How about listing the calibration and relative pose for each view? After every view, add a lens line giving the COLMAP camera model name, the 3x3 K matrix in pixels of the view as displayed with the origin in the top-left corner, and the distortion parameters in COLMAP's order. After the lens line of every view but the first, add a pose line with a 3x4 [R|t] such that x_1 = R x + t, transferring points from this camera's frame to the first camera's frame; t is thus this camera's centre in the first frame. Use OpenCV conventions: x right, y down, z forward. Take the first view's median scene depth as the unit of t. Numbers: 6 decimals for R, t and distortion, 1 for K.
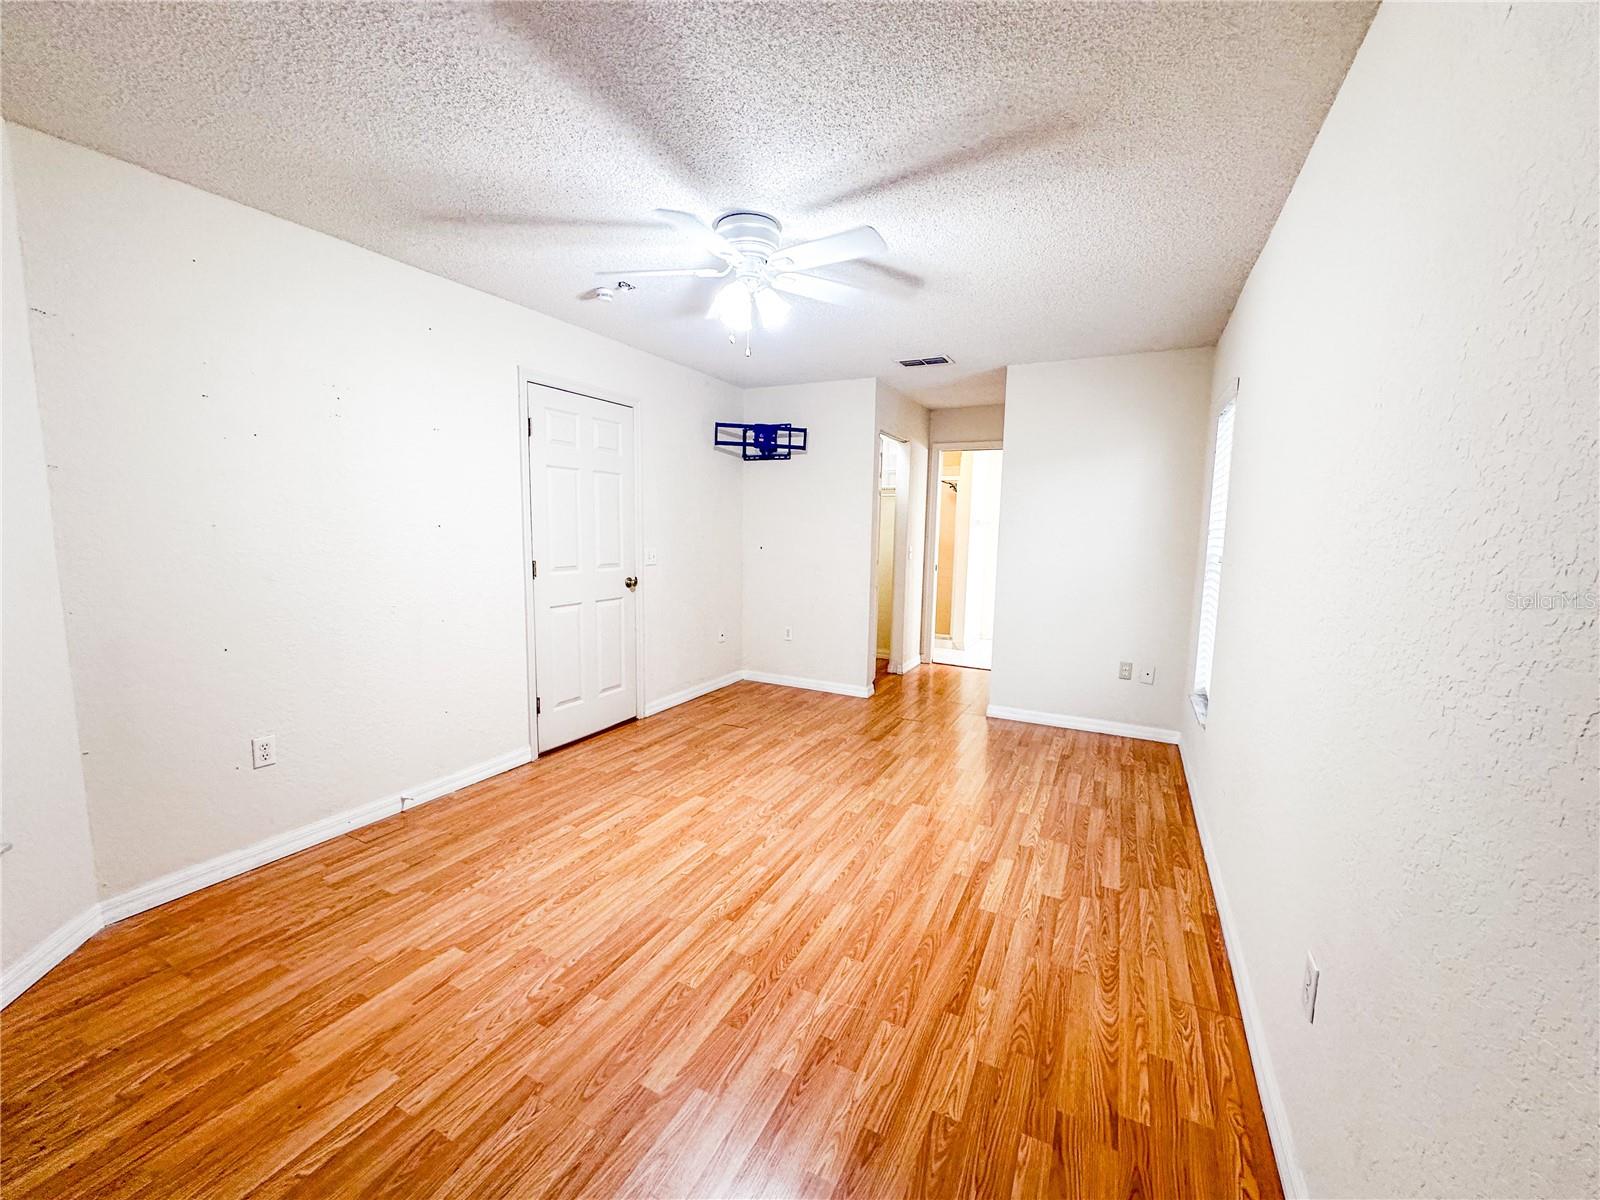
lens RADIAL K [[637.4, 0, 800.0], [0, 637.4, 600.0], [0, 0, 1]] dist [-0.000998, 0.000159]
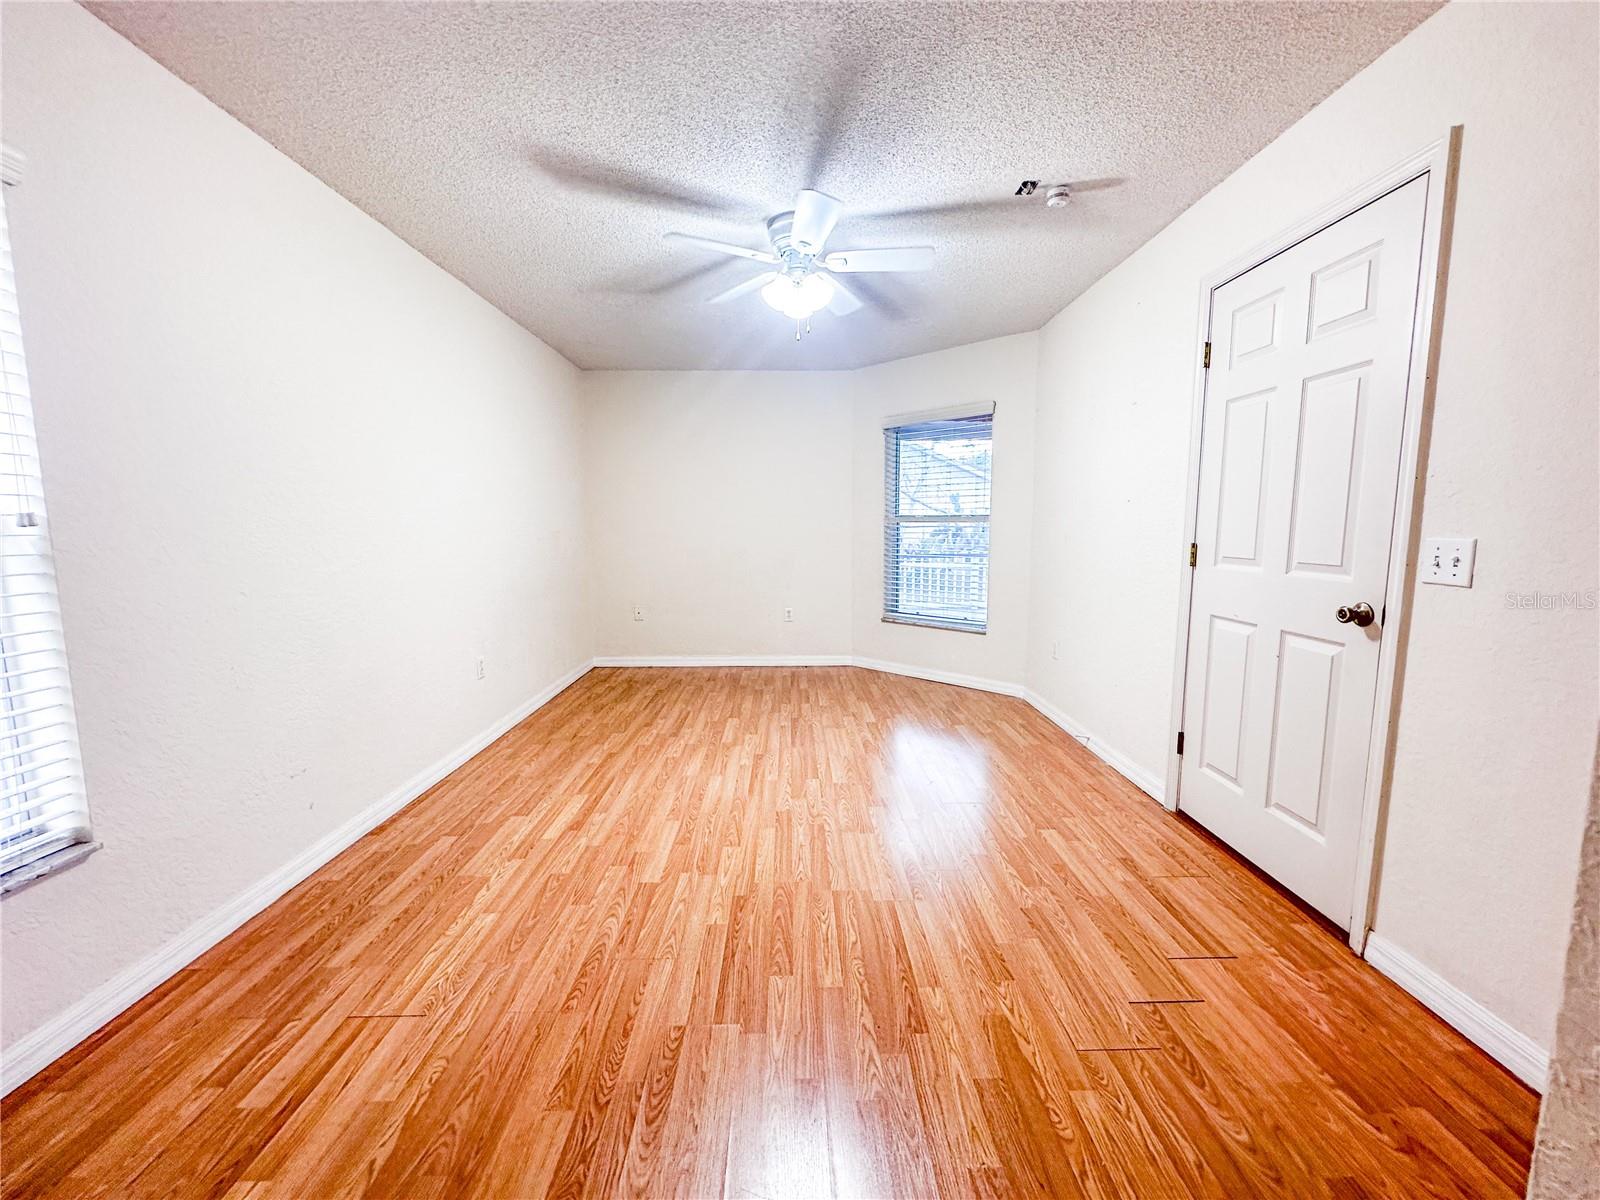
lens RADIAL K [[637.4, 0, 800.0], [0, 637.4, 600.0], [0, 0, 1]] dist [-0.000998, 0.000159]
pose [[-0.885569, 0.040534, -0.462735, 0.409110], [-0.066941, 0.974650, 0.213486, -0.160657], [0.459658, 0.220033, -0.860407, 1.872780]]
